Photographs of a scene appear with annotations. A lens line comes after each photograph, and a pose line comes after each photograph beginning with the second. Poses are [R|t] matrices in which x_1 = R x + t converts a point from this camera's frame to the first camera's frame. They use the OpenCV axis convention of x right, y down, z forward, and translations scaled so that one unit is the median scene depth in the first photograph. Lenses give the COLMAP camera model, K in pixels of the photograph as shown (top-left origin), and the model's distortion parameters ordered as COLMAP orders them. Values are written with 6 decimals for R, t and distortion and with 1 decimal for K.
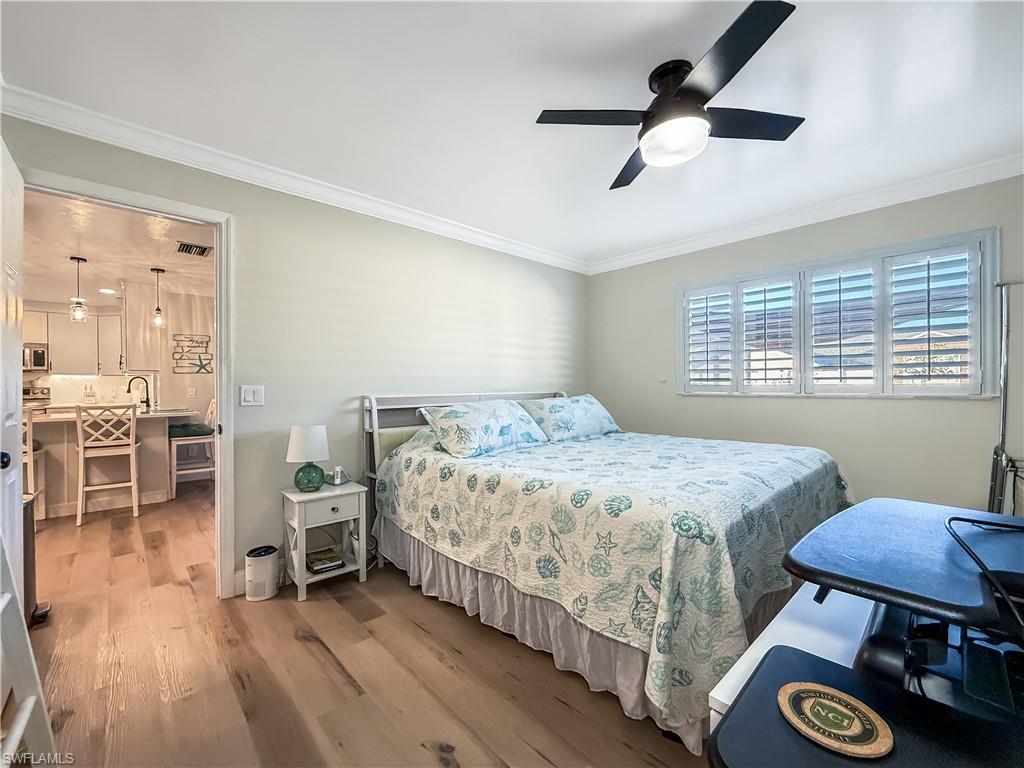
lens RADIAL K [[421.9, 0, 508.5], [0, 421.9, 387.7], [0, 0, 1]] dist [-0.007273, 0.000862]
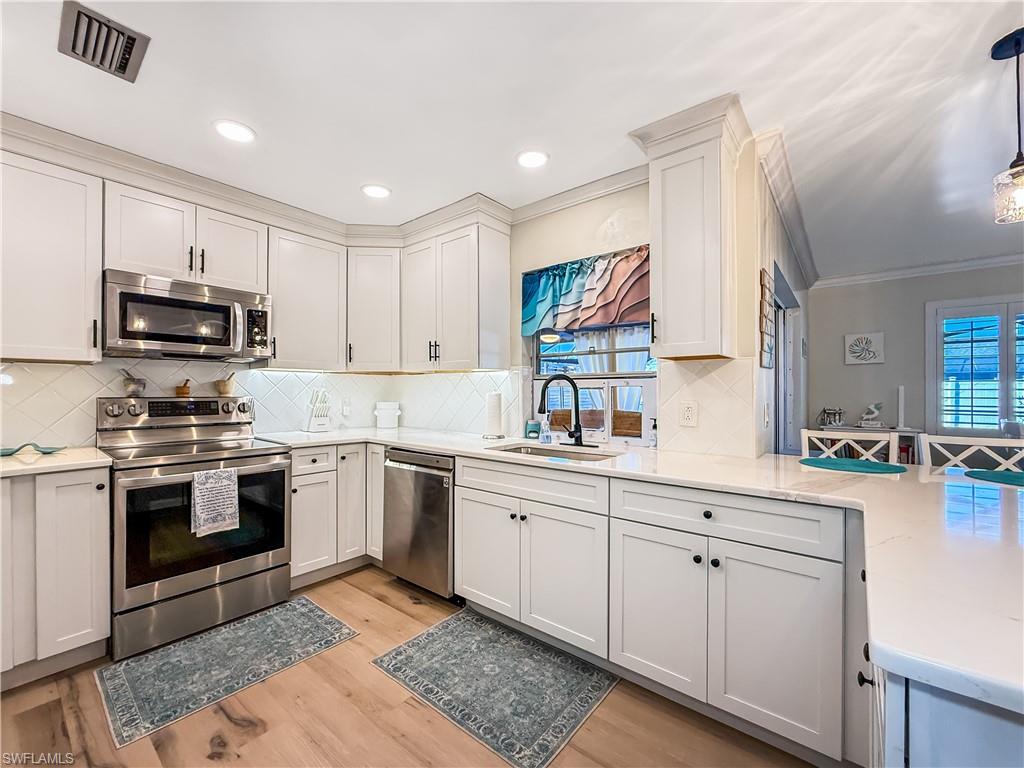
lens RADIAL K [[421.9, 0, 516.9], [0, 421.9, 392.1], [0, 0, 1]] dist [-0.007273, 0.000862]
pose [[0.987850, 0.006558, 0.155274, -1.051674], [-0.005832, 0.999970, -0.005127, -0.006101], [-0.155303, 0.004159, 0.987858, 0.614059]]
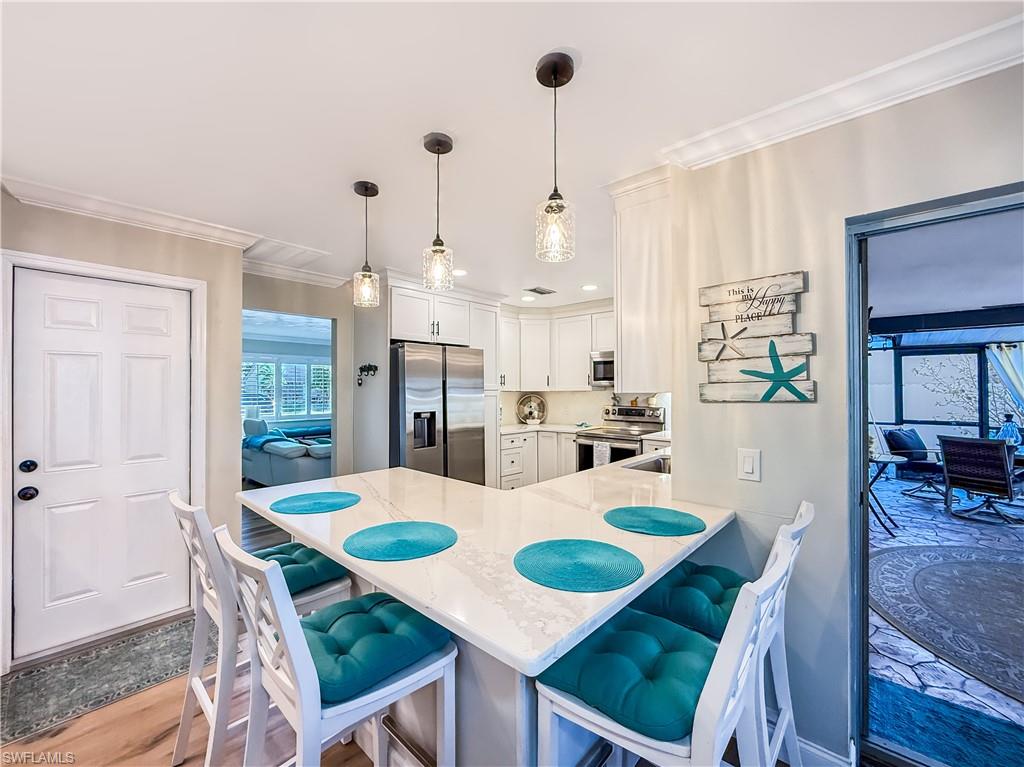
lens RADIAL K [[421.9, 0, 510.7], [0, 421.9, 384.5], [0, 0, 1]] dist [-0.007273, 0.000862]
pose [[0.095080, -0.001777, -0.995468, -0.453036], [-0.004729, 0.999986, -0.002237, -0.045457], [0.995458, 0.004920, 0.095070, 0.785223]]
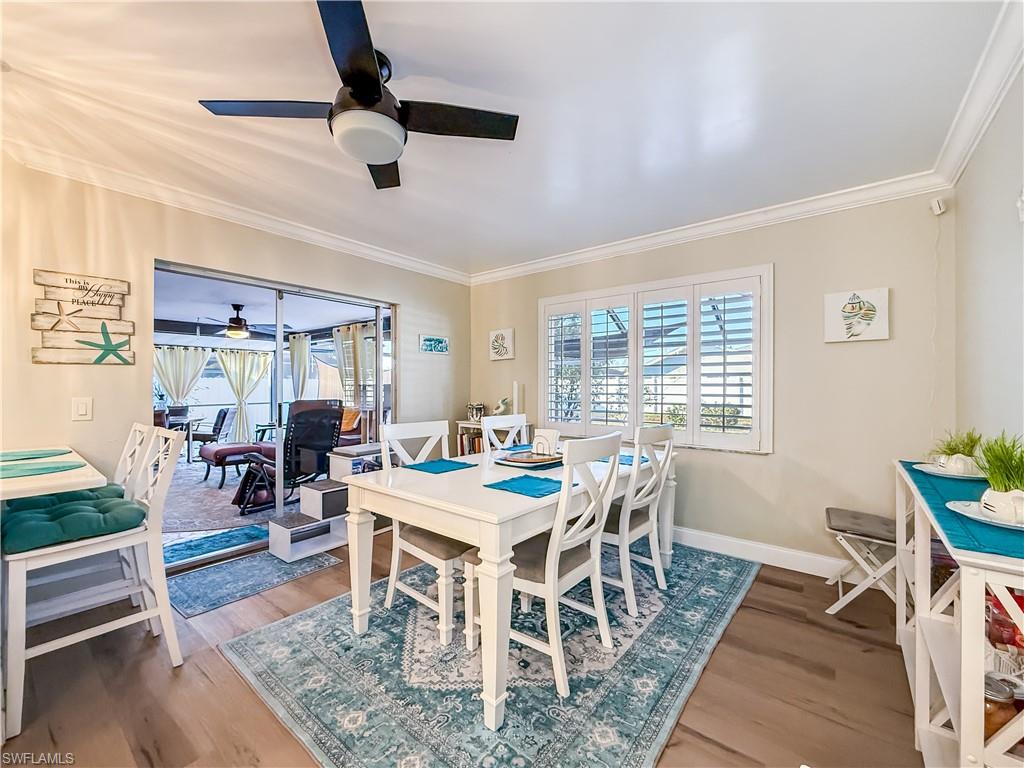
lens RADIAL K [[421.9, 0, 509.2], [0, 421.9, 385.1], [0, 0, 1]] dist [-0.007273, 0.000862]
pose [[0.989311, 0.008992, 0.145544, -0.378291], [-0.007510, 0.999914, -0.010724, -0.010962], [-0.145628, 0.009517, 0.989294, 0.504706]]
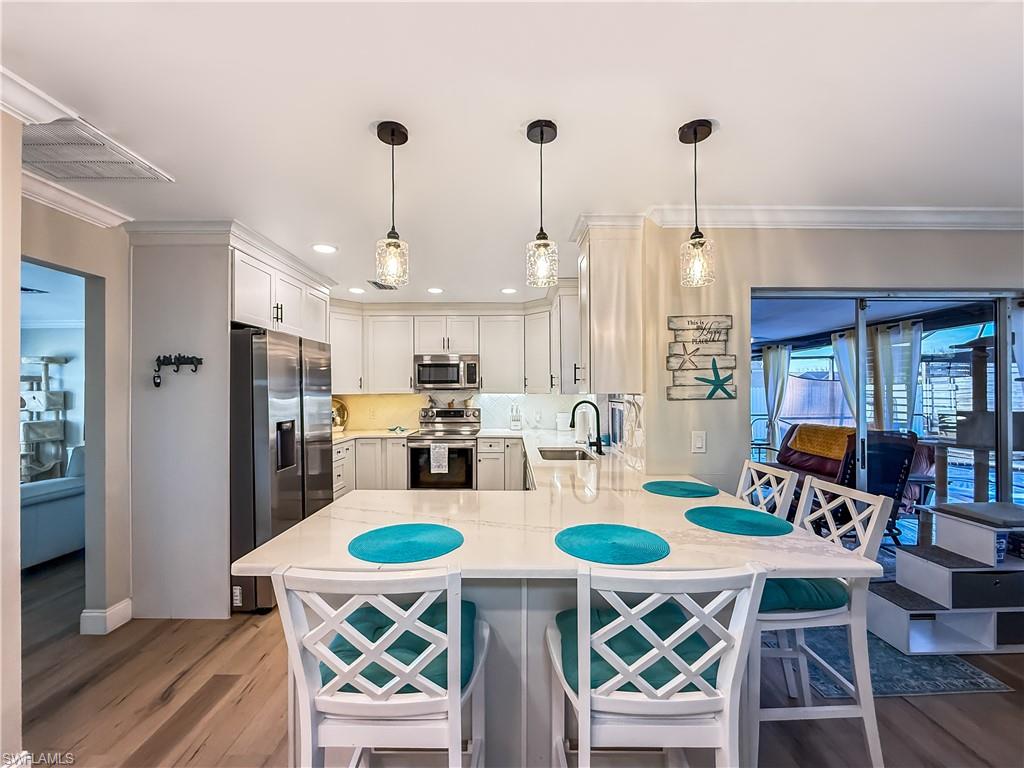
lens RADIAL K [[421.9, 0, 510.7], [0, 421.9, 390.1], [0, 0, 1]] dist [-0.007273, 0.000862]
pose [[0.735411, 0.003698, -0.677611, -0.587855], [-0.006747, 0.999976, -0.001865, -0.041722], [0.677588, 0.005943, 0.735418, 0.518136]]
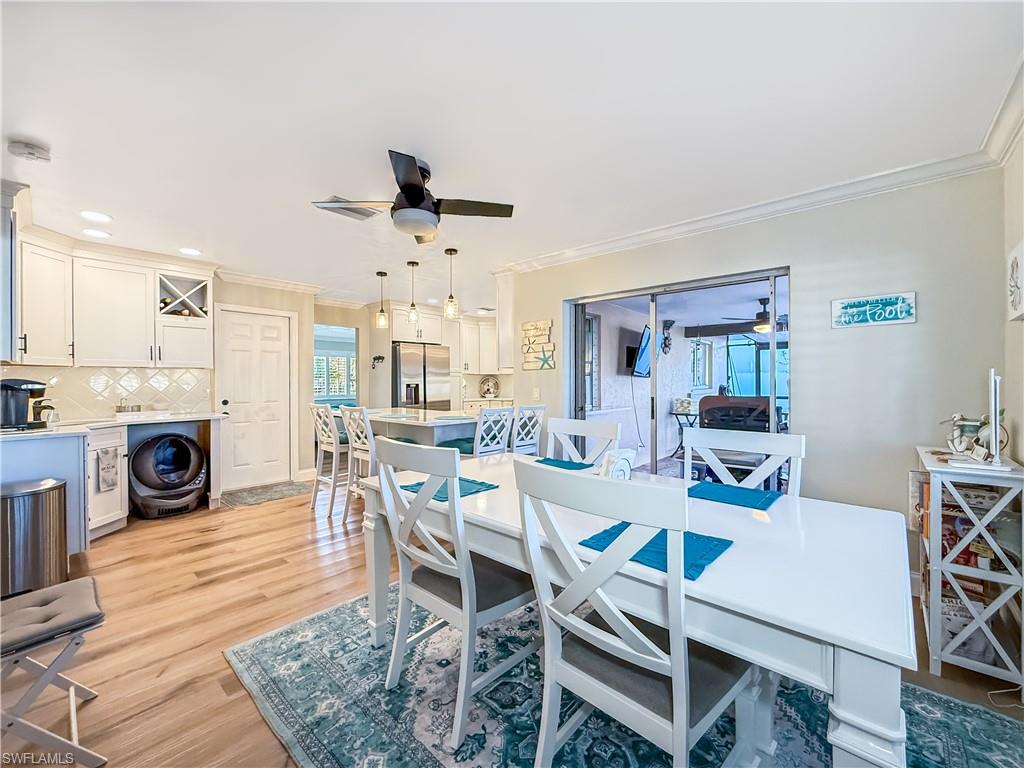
lens RADIAL K [[421.9, 0, 507.0], [0, 421.9, 381.2], [0, 0, 1]] dist [-0.007273, 0.000862]
pose [[0.092068, 0.007284, -0.995726, 0.026911], [-0.003302, 0.999970, 0.007010, -0.017855], [0.995747, 0.002642, 0.092090, 0.863196]]
